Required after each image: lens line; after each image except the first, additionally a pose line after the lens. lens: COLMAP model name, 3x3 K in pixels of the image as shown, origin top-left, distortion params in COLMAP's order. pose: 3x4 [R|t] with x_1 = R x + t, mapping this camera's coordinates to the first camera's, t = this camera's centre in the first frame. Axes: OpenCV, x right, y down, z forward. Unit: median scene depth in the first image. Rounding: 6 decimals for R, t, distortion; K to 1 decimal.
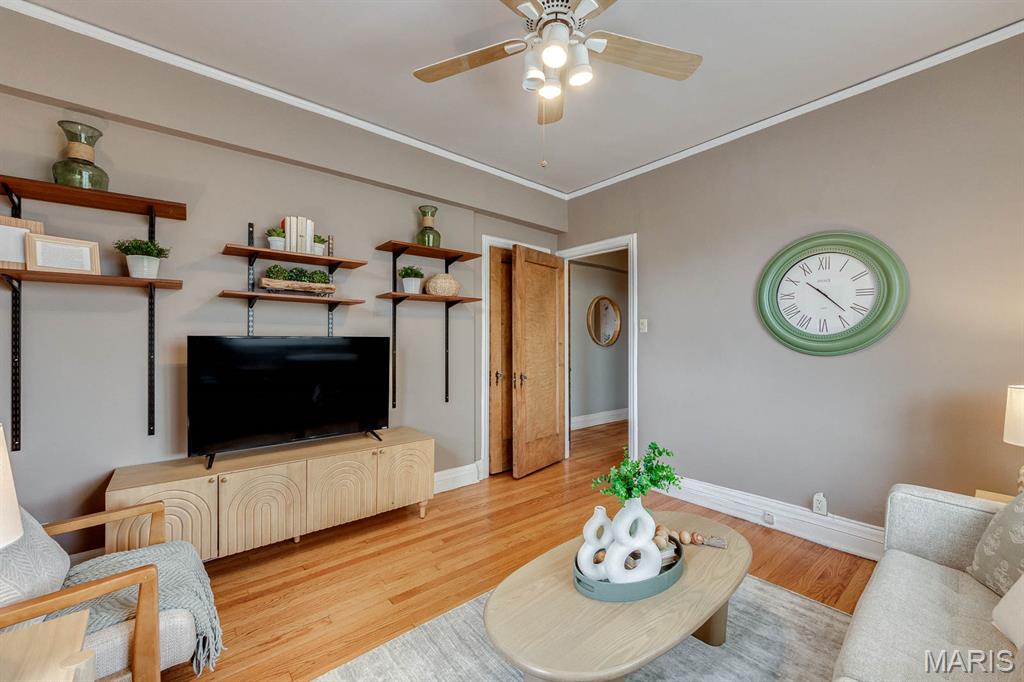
lens RADIAL K [[404.0, 0, 522.4], [0, 404.0, 345.5], [0, 0, 1]] dist [-0.003592, -0.000124]
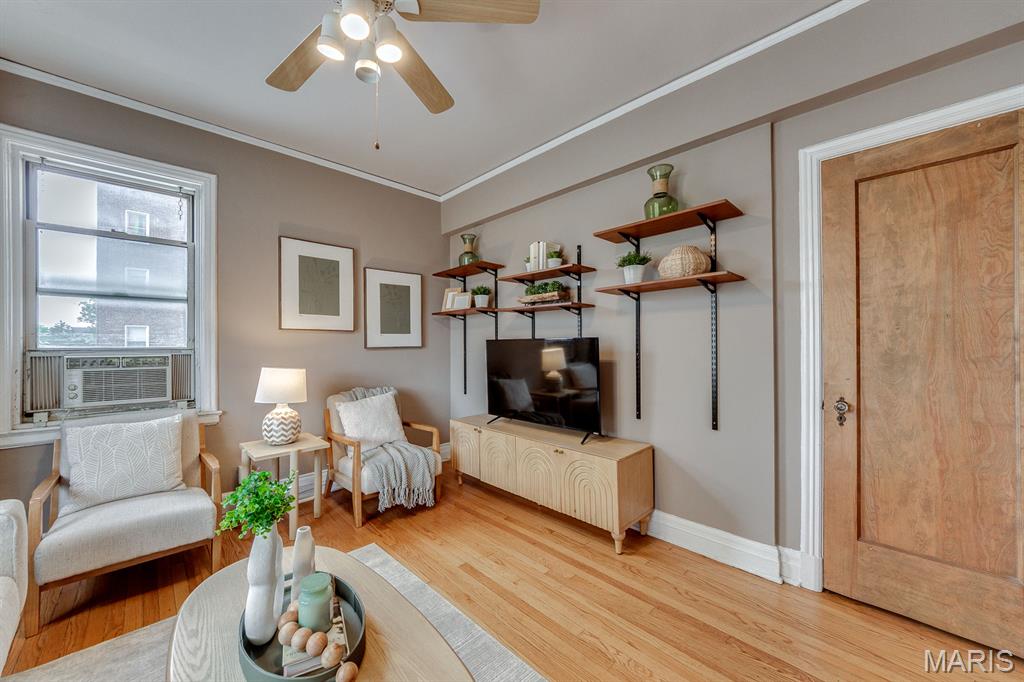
lens RADIAL K [[404.0, 0, 507.4], [0, 404.0, 341.9], [0, 0, 1]] dist [-0.003592, -0.000124]
pose [[0.027439, -0.003585, -0.999617, 0.629298], [-0.003533, 0.999987, -0.003683, -0.007366], [0.999617, 0.003633, 0.027426, 0.807098]]
